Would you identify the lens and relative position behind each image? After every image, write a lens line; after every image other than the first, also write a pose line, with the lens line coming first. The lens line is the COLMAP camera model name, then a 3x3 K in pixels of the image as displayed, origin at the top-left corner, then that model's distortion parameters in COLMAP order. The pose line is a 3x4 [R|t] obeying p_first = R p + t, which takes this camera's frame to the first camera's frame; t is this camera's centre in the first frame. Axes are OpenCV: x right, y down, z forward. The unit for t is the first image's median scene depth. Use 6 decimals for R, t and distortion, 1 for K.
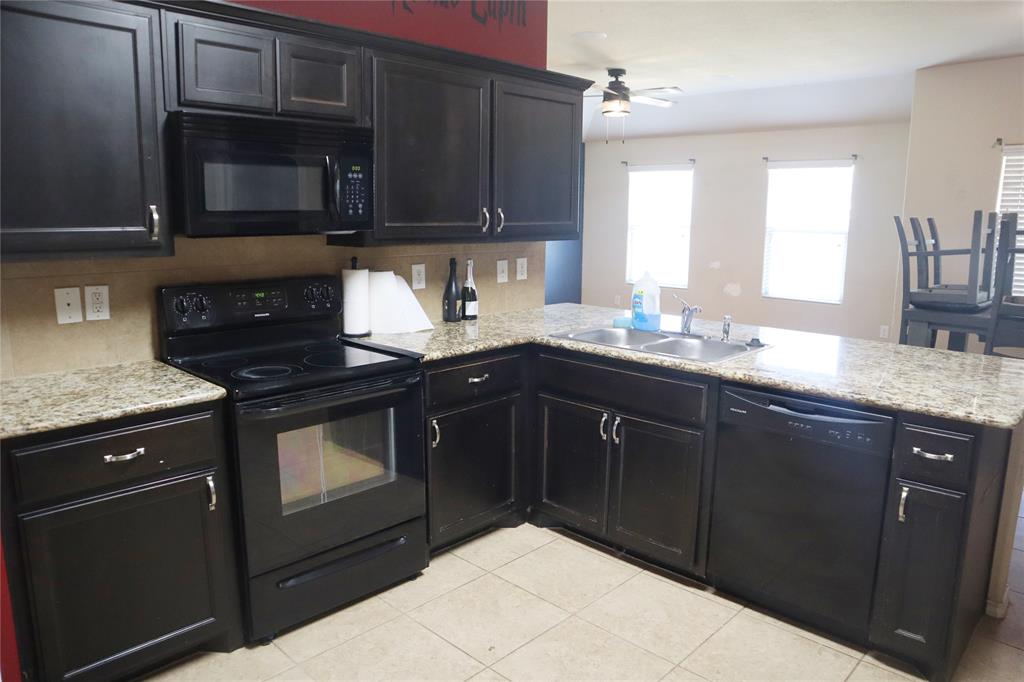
lens RADIAL K [[697.7, 0, 512.0], [0, 697.7, 341.0], [0, 0, 1]] dist [-0.135779, 0.079687]
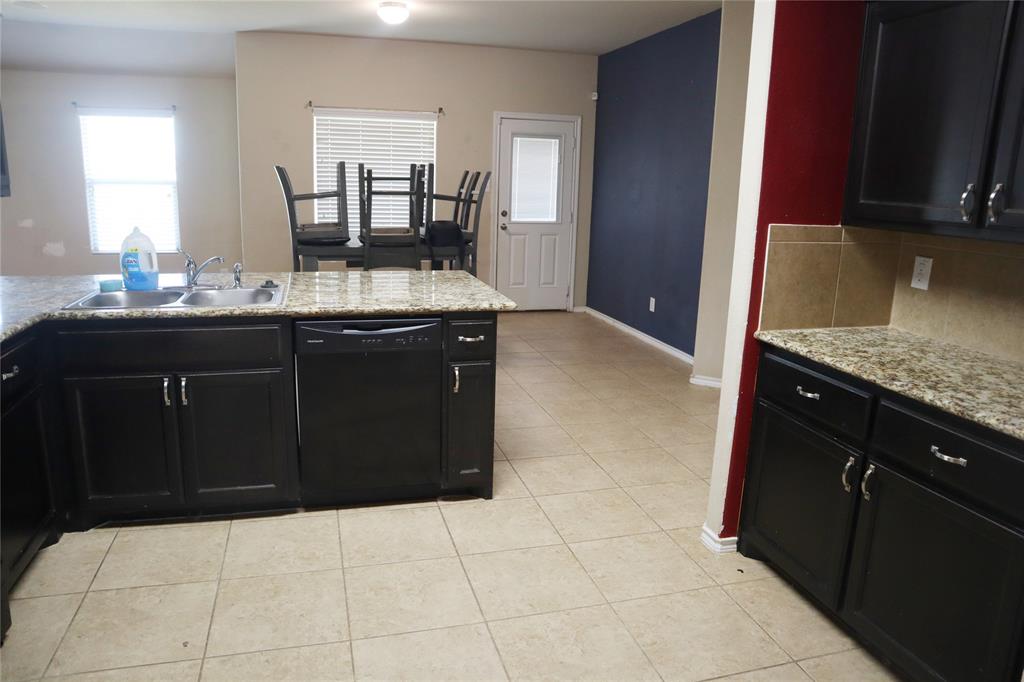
lens RADIAL K [[697.7, 0, 512.0], [0, 697.7, 341.0], [0, 0, 1]] dist [-0.135779, 0.079687]
pose [[0.499146, -0.188835, 0.845692, -0.371646], [0.126987, 0.981370, 0.144180, -0.016983], [-0.857163, 0.035425, 0.513826, 0.111548]]
